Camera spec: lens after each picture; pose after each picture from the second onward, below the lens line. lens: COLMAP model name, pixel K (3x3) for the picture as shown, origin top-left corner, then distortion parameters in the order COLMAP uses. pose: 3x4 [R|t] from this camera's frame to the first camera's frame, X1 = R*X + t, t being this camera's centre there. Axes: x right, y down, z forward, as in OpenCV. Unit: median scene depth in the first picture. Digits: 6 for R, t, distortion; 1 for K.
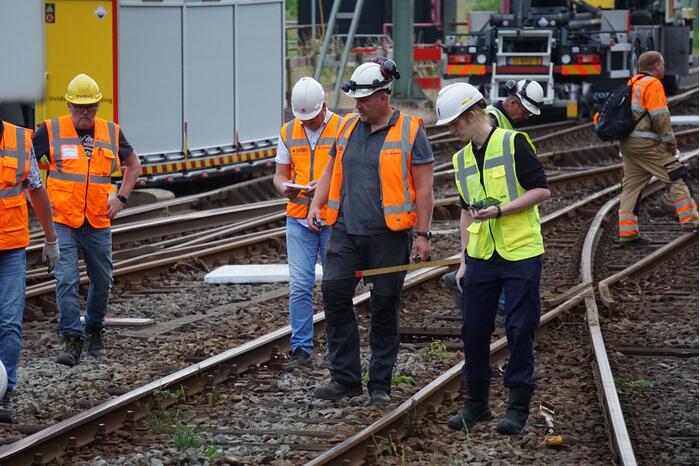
lens RADIAL K [[4593.1, 0, 350.0], [0, 4593.1, 233.0], [0, 0, 1]] dist [2.862063, 11.009685]
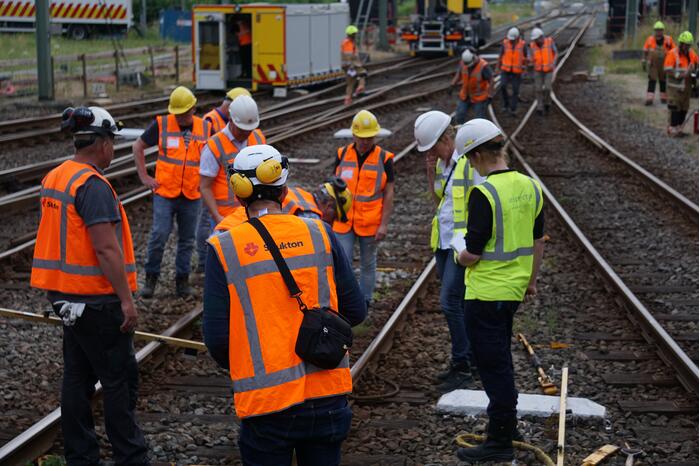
lens RADIAL K [[1564.4, 0, 350.0], [0, 1564.4, 233.0], [0, 0, 1]] dist [0.077467, 2.226779]
pose [[0.999955, -0.007228, 0.006162, -0.021245], [0.006634, 0.995782, 0.091511, -0.009539], [-0.006797, -0.091466, 0.995785, 0.162782]]
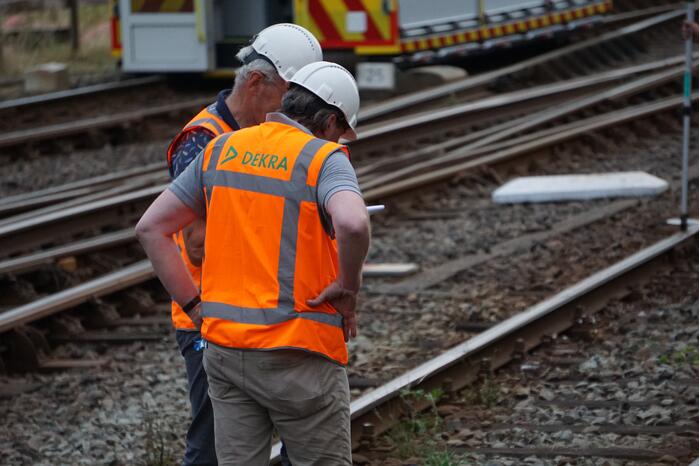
lens RADIAL K [[5139.2, 0, 351.1], [0, 5139.2, 247.0], [0, 0, 1]] dist [3.191014, -2.669227]
pose [[0.997113, -0.029979, -0.069769, 0.003100], [0.032264, 0.998972, 0.031857, -0.007154], [0.068742, -0.034016, 0.997054, 0.108764]]
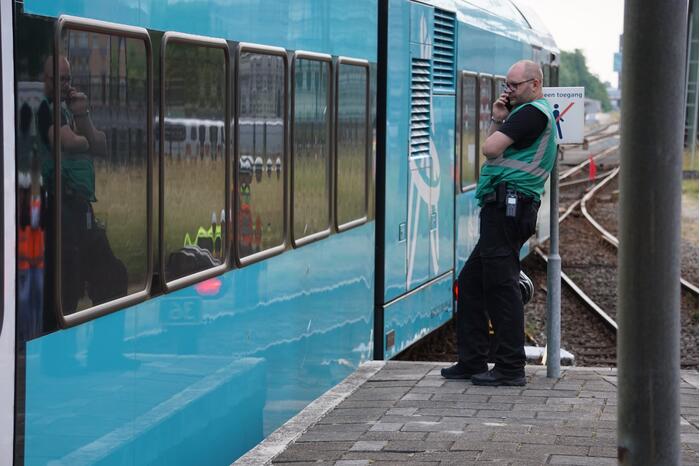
lens RADIAL K [[2221.3, 0, 350.0], [0, 2221.3, 233.0], [0, 0, 1]] dist [0.952145, 0.768913]
pose [[0.999863, 0.002861, 0.016296, -0.040965], [-0.002850, 0.999996, -0.000719, 0.005873], [-0.016298, 0.000673, 0.999867, -0.095711]]
